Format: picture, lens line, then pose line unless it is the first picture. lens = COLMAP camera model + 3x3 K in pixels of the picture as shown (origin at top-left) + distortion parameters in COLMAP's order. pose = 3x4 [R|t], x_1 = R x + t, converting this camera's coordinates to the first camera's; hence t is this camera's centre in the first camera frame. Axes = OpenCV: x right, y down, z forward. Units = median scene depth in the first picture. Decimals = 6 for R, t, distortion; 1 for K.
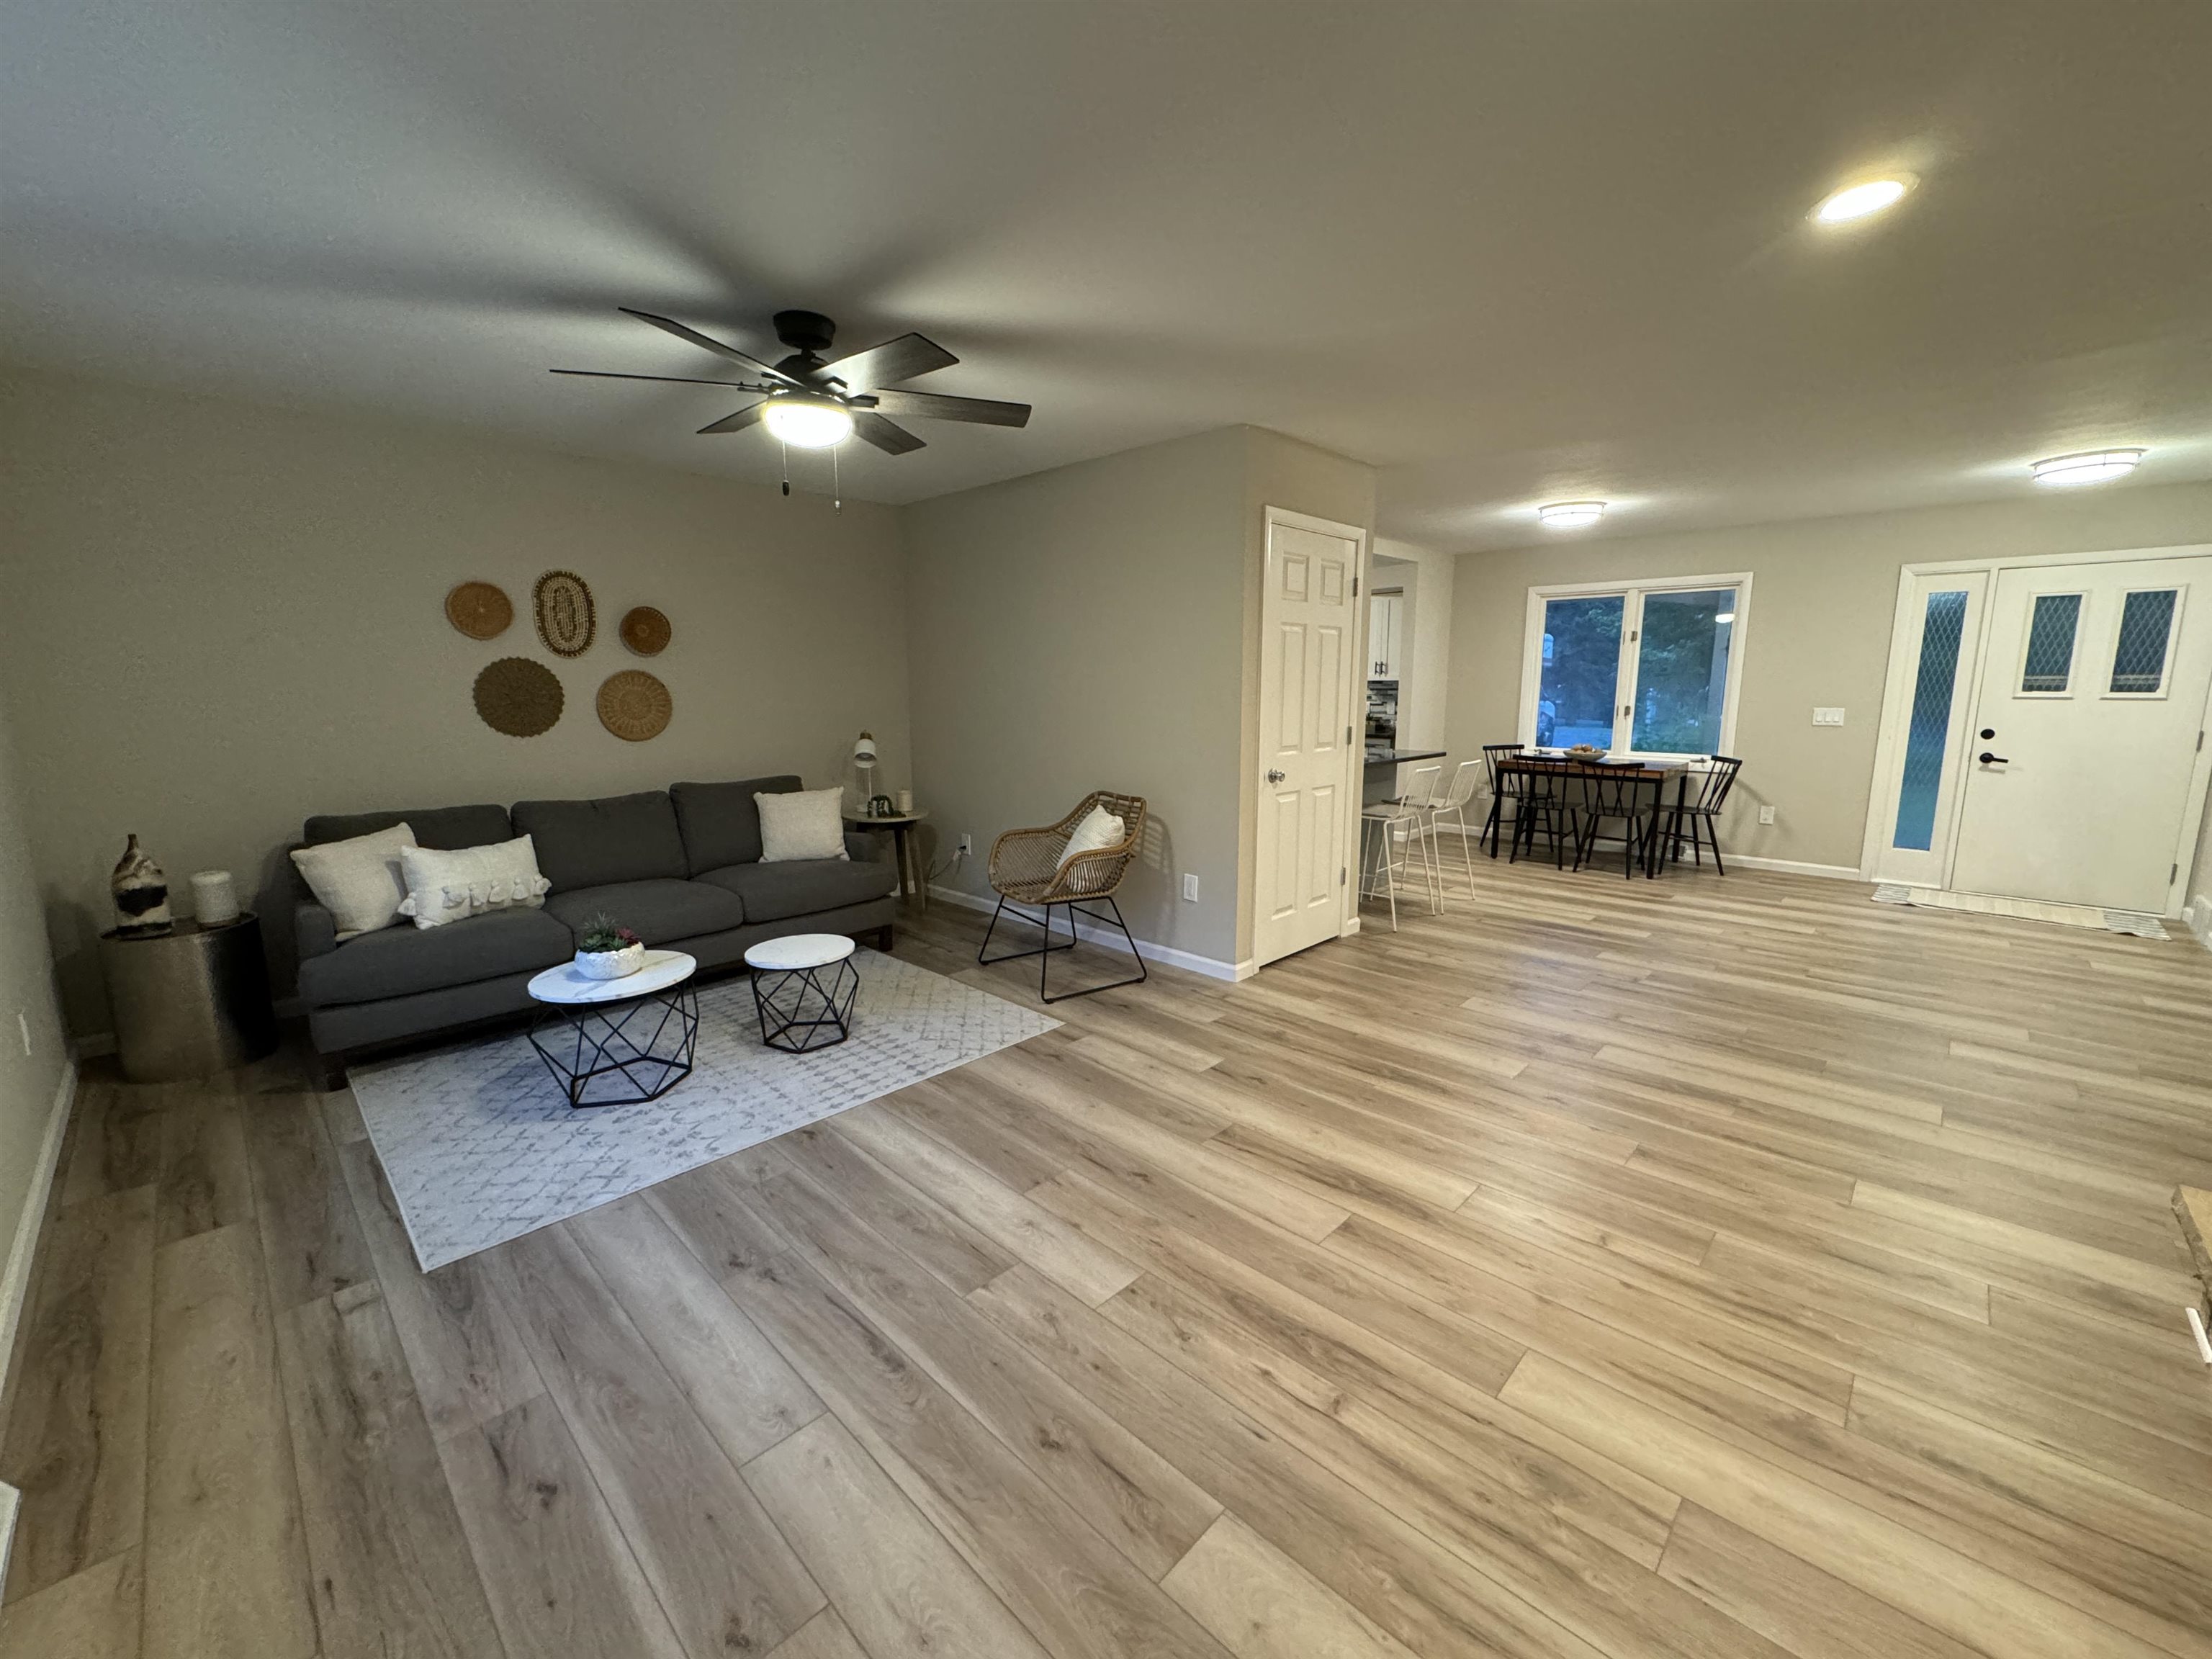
lens RADIAL K [[883.6, 0, 1108.7], [0, 883.6, 829.9], [0, 0, 1]] dist [-0.006325, 0.000476]
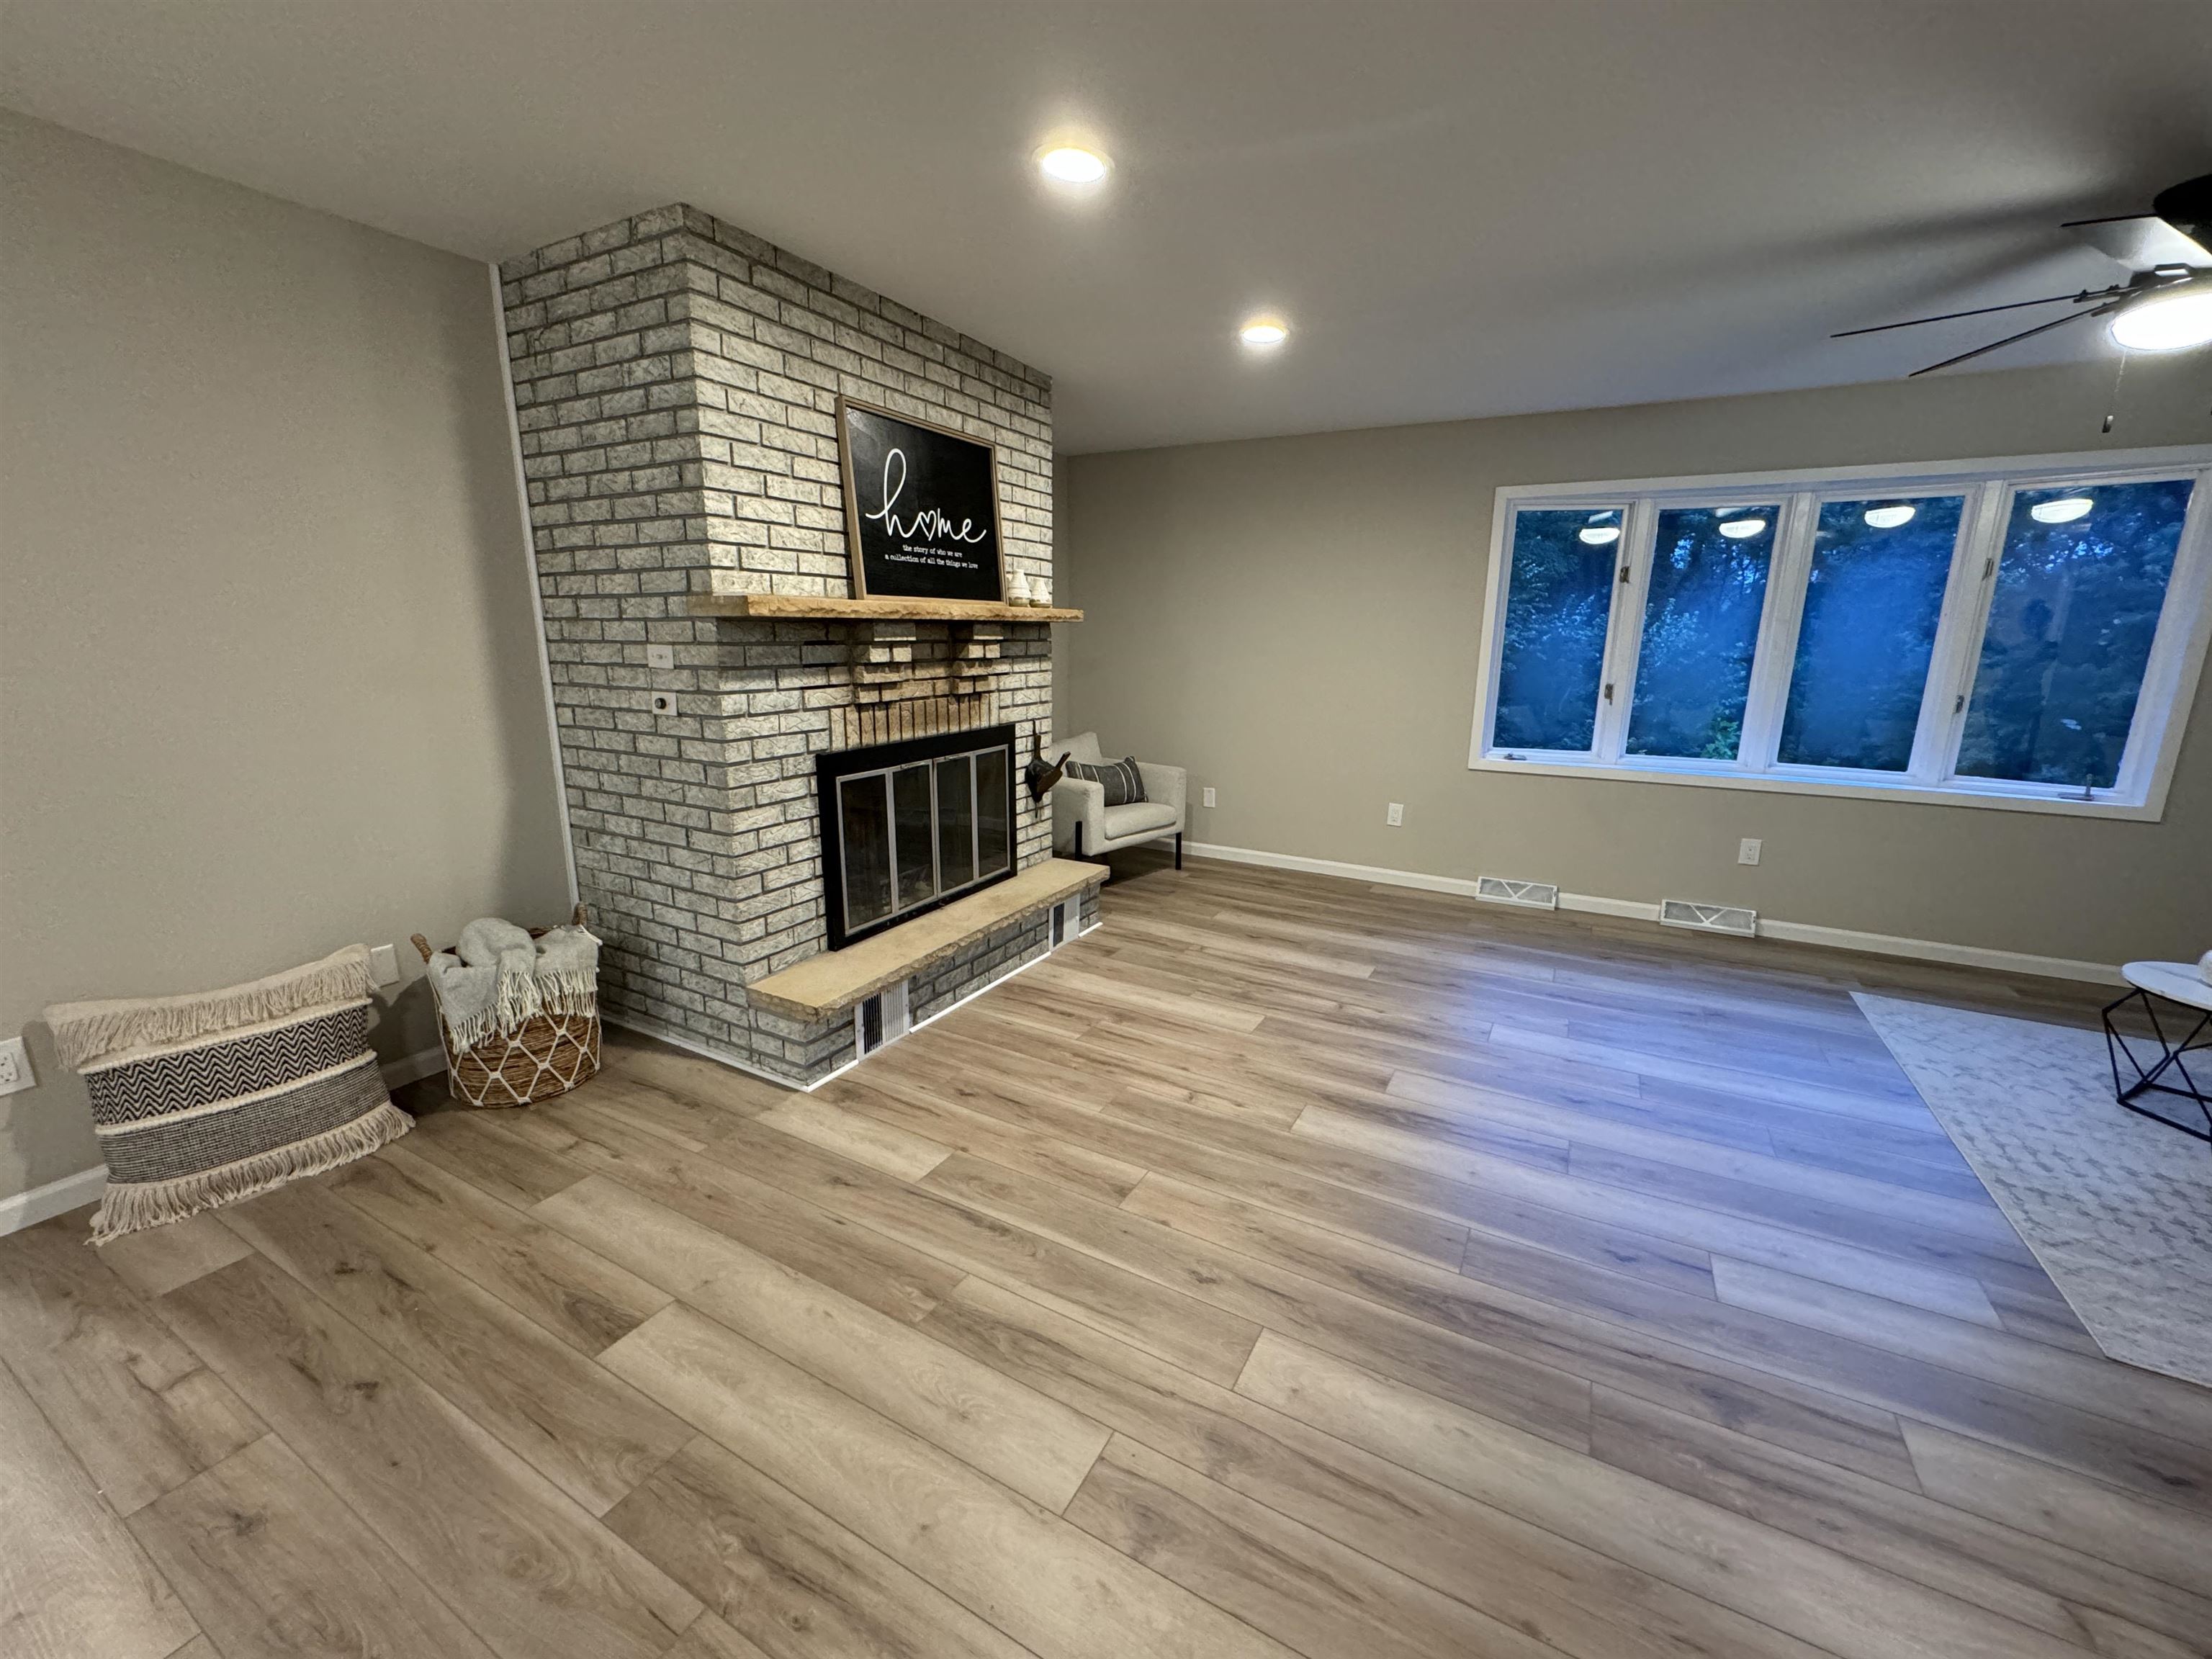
lens RADIAL K [[883.6, 0, 1110.7], [0, 883.6, 823.5], [0, 0, 1]] dist [-0.006325, 0.000476]
pose [[-0.964576, 0.049161, -0.259185, 0.528264], [-0.051902, 0.927916, 0.369159, -0.181514], [0.258650, 0.369534, -0.892493, 1.049516]]
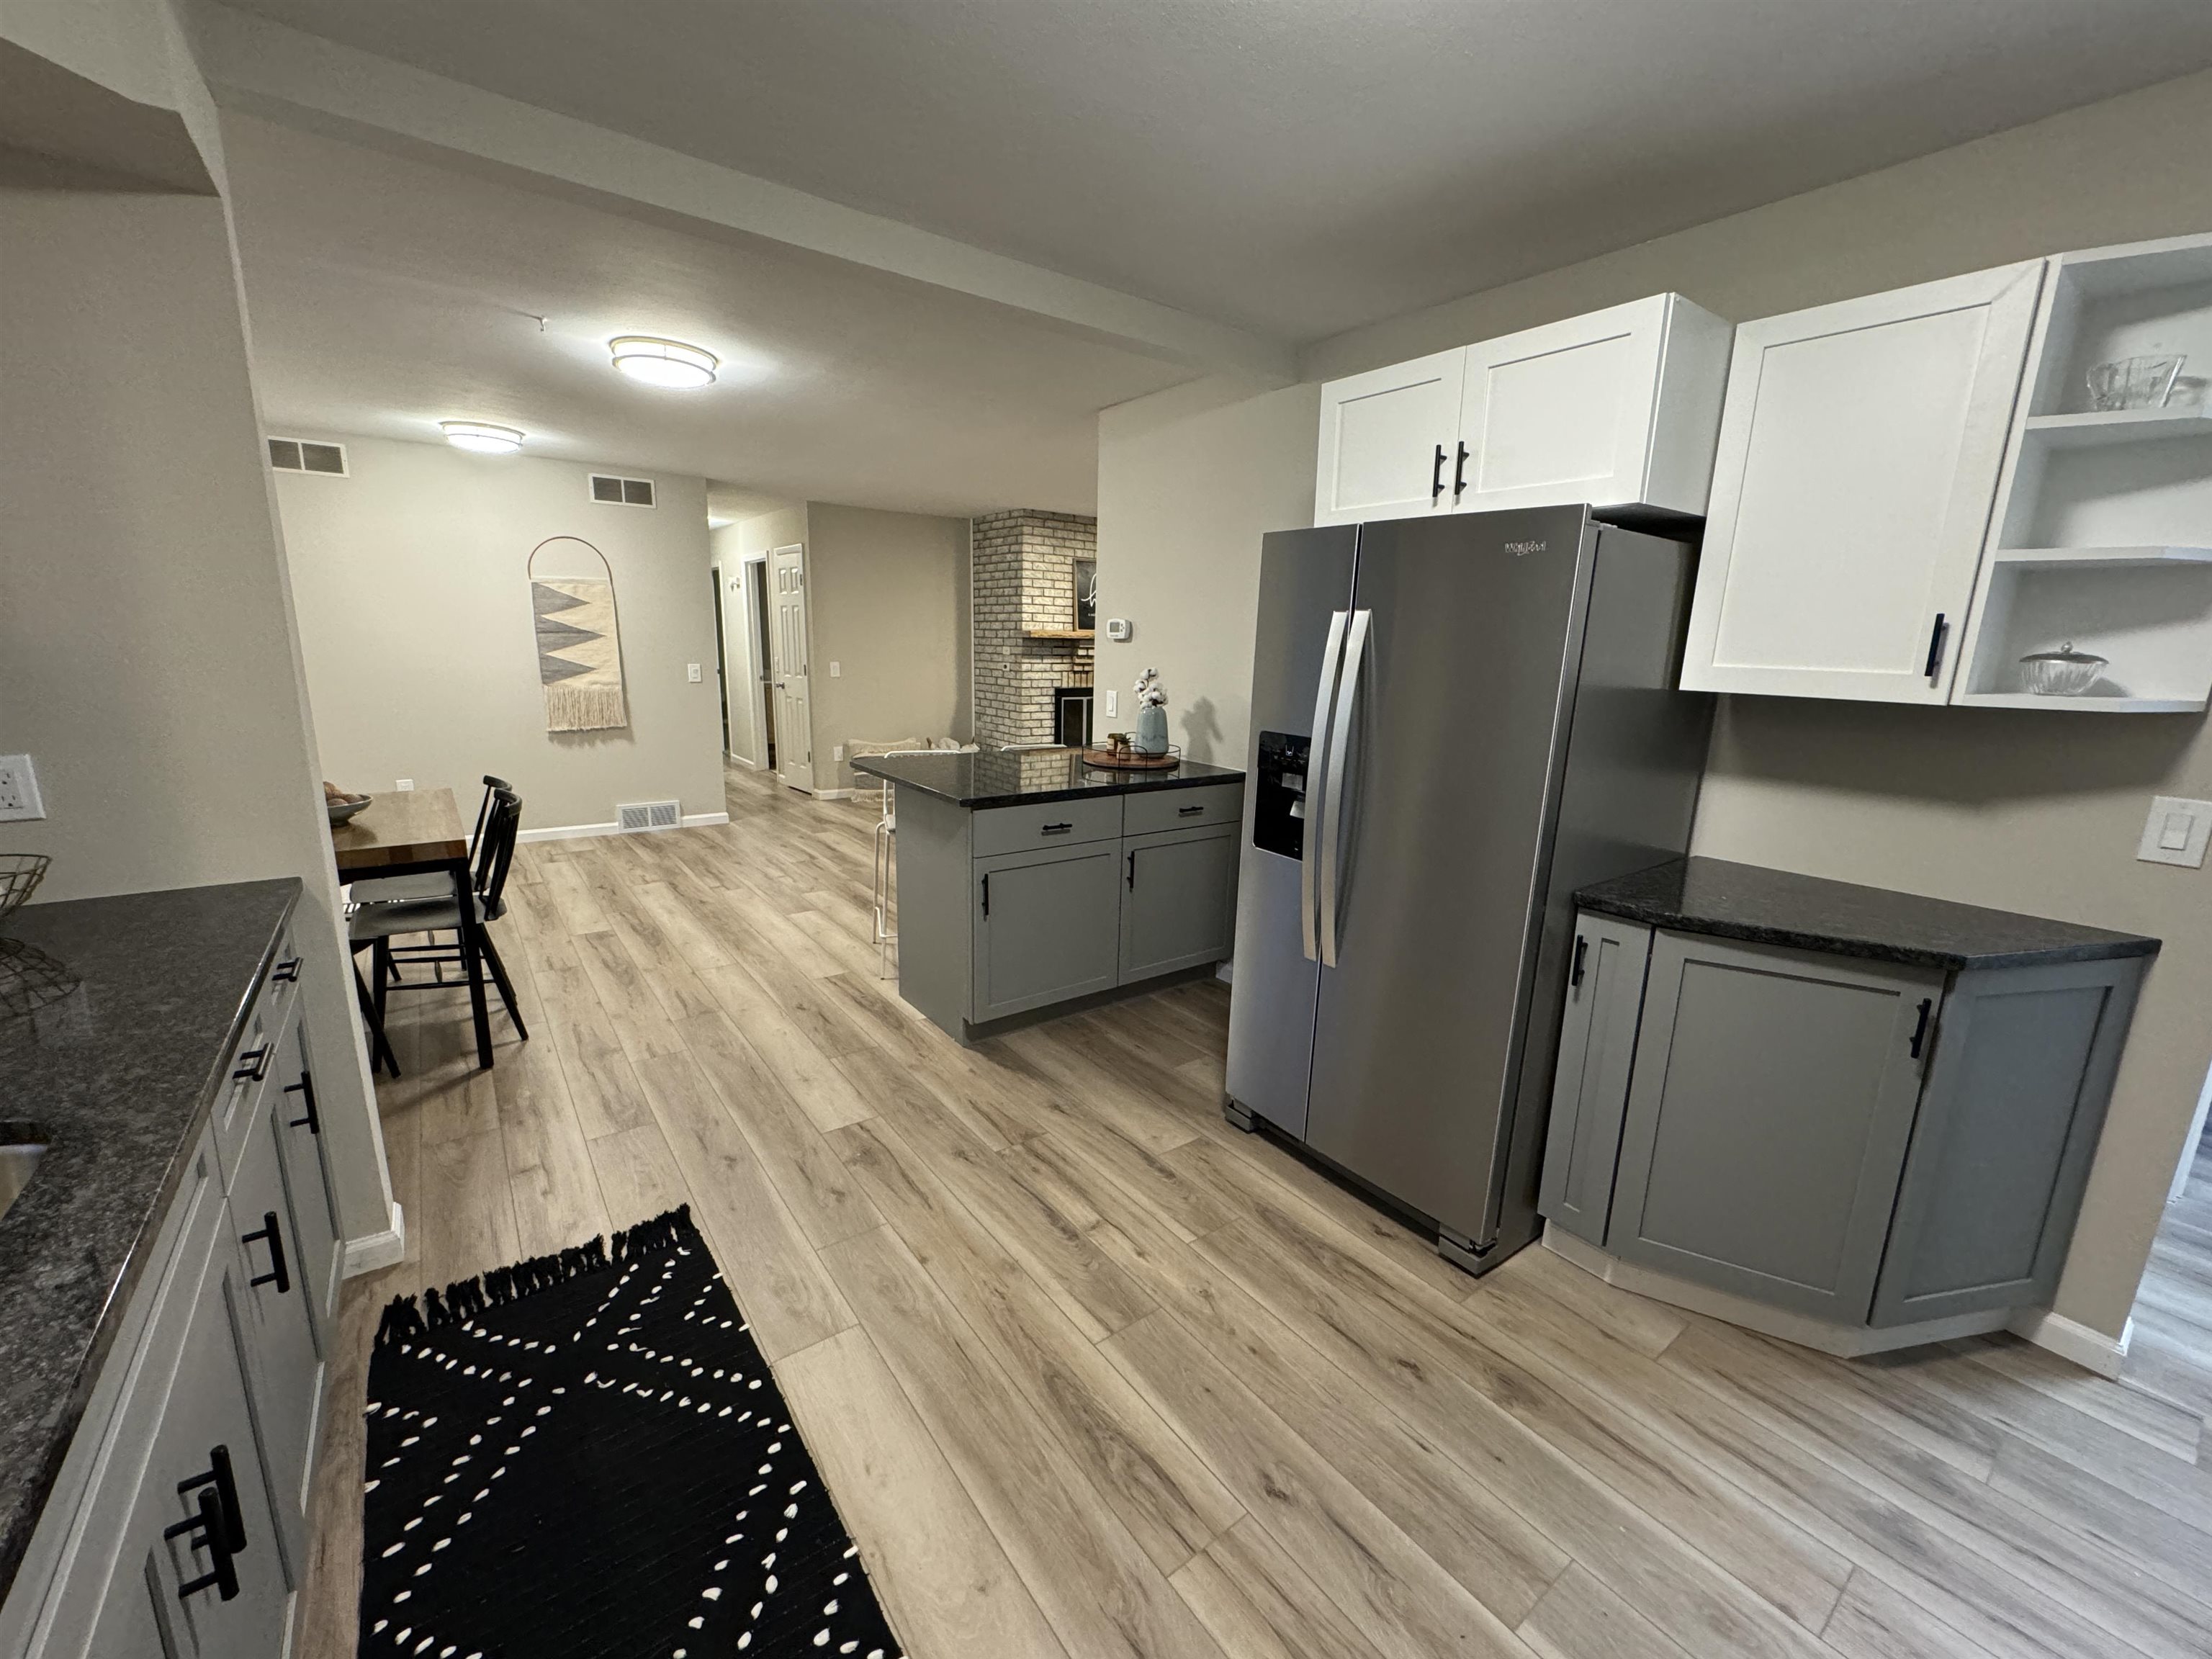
lens RADIAL K [[883.6, 0, 1103.9], [0, 883.6, 827.4], [0, 0, 1]] dist [-0.006325, 0.000476]
pose [[-0.988091, -0.052397, 0.144676, 0.169614], [0.003234, 0.932956, 0.359975, -0.368226], [-0.153838, 0.356156, -0.921676, 2.200460]]
